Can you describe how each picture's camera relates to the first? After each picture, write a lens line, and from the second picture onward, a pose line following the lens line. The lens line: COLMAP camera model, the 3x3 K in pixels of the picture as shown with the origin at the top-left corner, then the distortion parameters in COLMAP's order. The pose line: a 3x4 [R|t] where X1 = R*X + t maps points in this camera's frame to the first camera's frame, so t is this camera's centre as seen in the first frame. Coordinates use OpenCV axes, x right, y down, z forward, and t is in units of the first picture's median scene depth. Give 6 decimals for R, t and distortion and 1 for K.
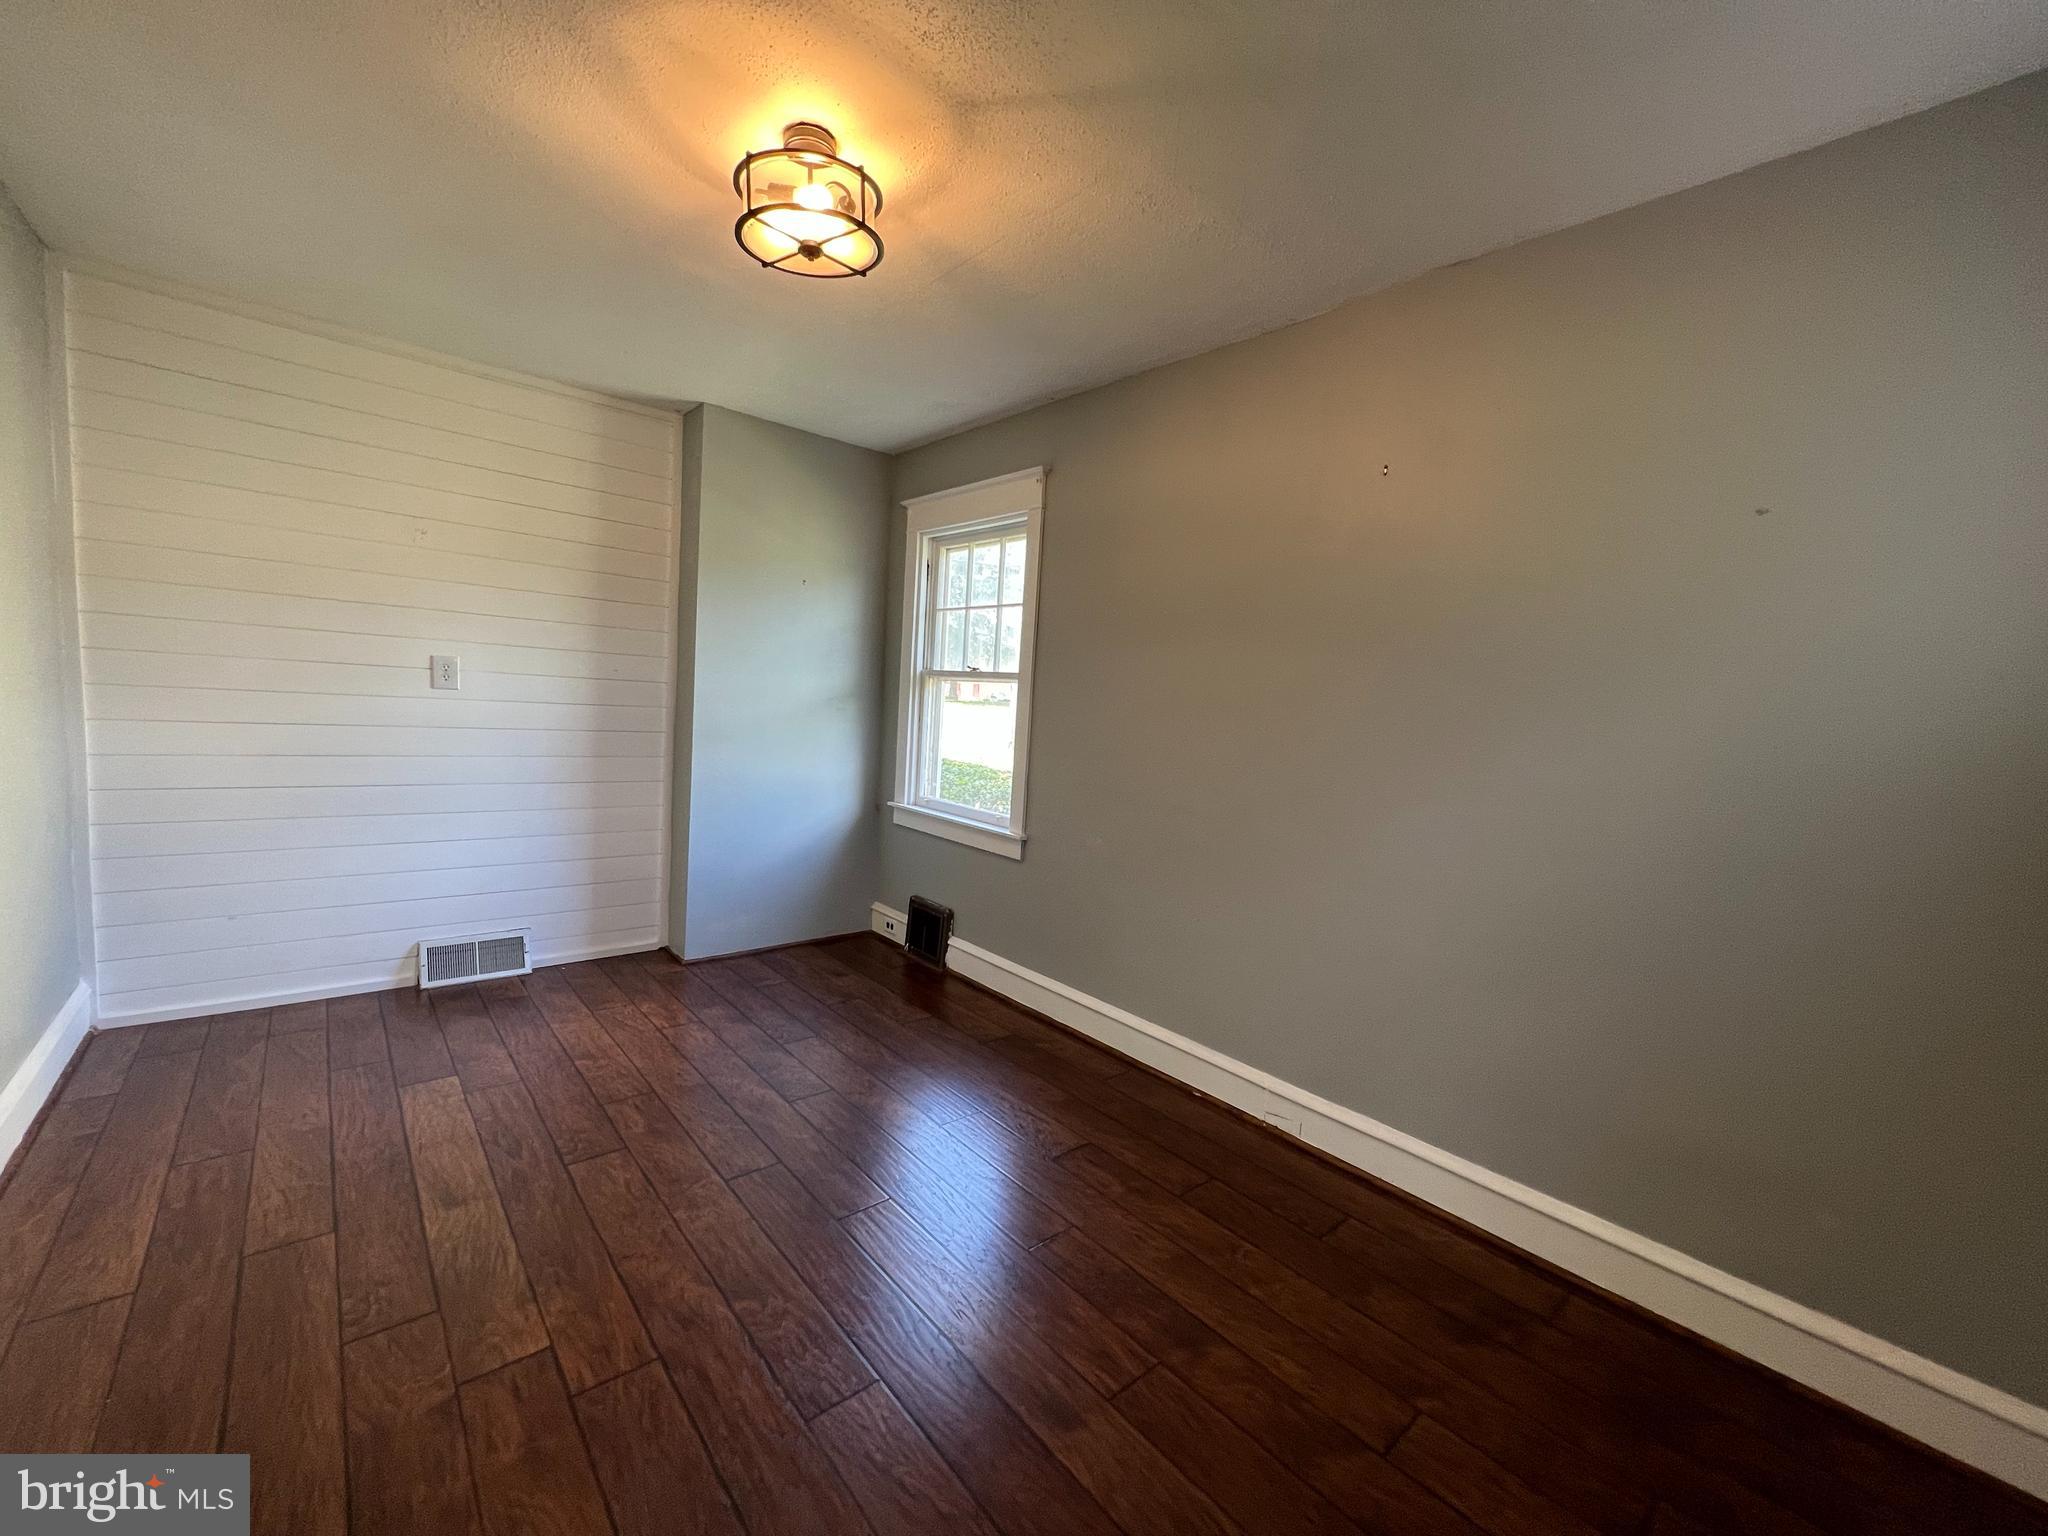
lens RADIAL K [[826.5, 0, 1026.6], [0, 826.5, 766.7], [0, 0, 1]] dist [-0.002021, 0.001041]
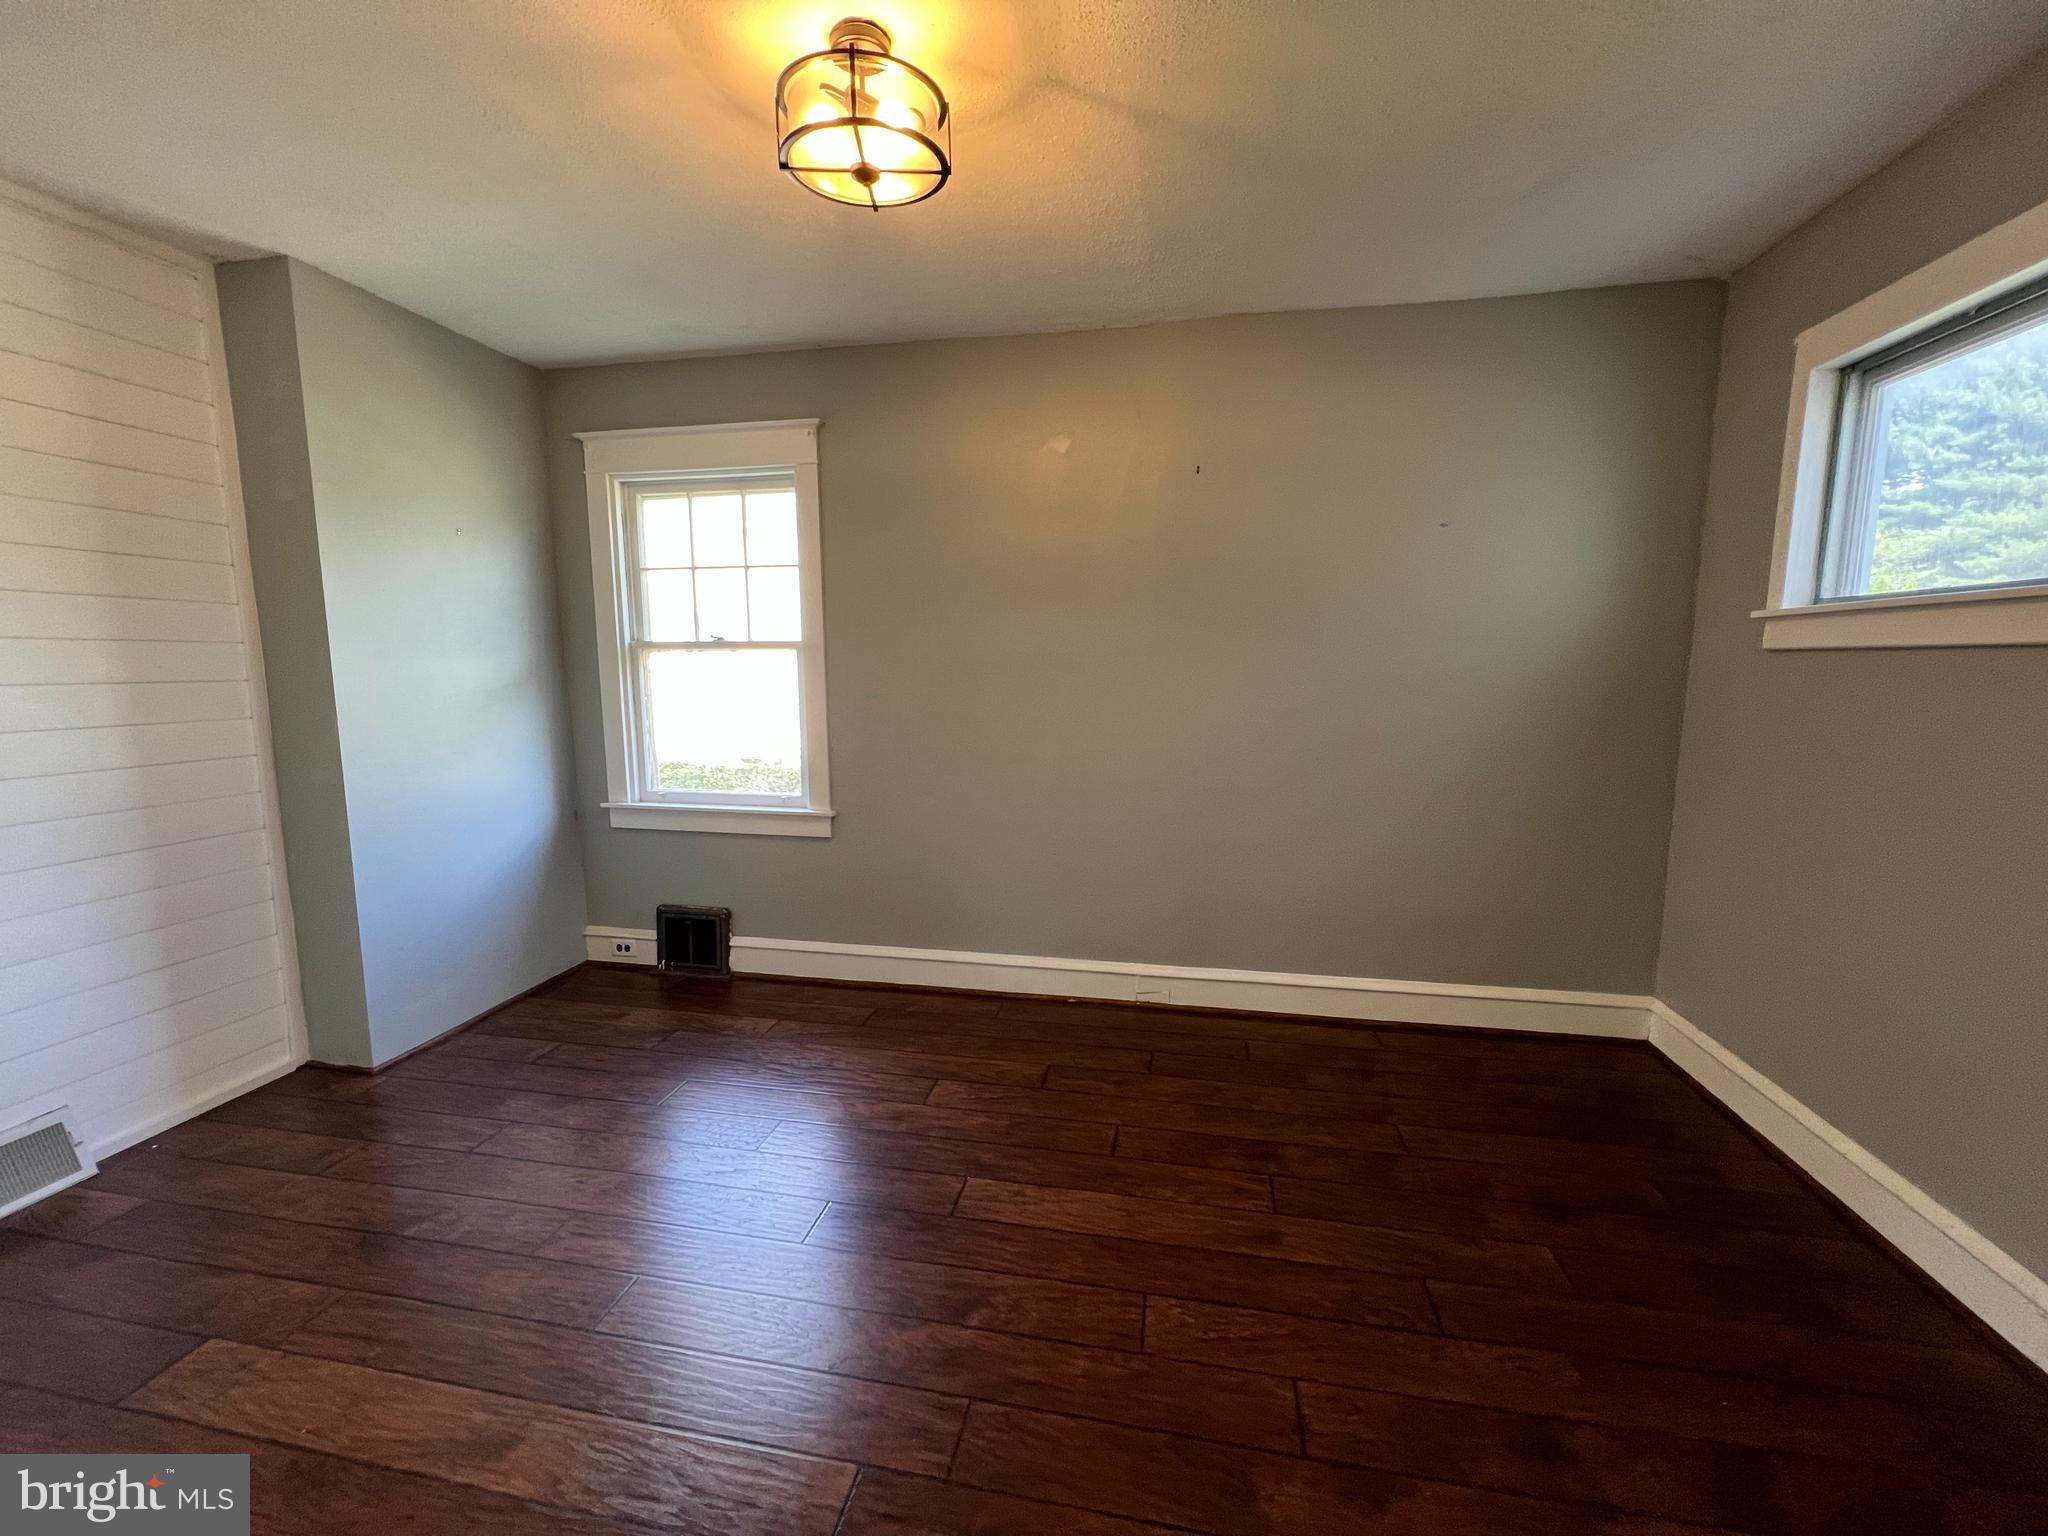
lens RADIAL K [[820.7, 0, 1029.2], [0, 820.7, 767.5], [0, 0, 1]] dist [-0.003907, 0.000607]
pose [[0.782898, -0.141180, 0.605920, -0.367314], [0.100664, 0.989825, 0.100565, -0.037062], [-0.613953, -0.017737, 0.789143, 0.099832]]
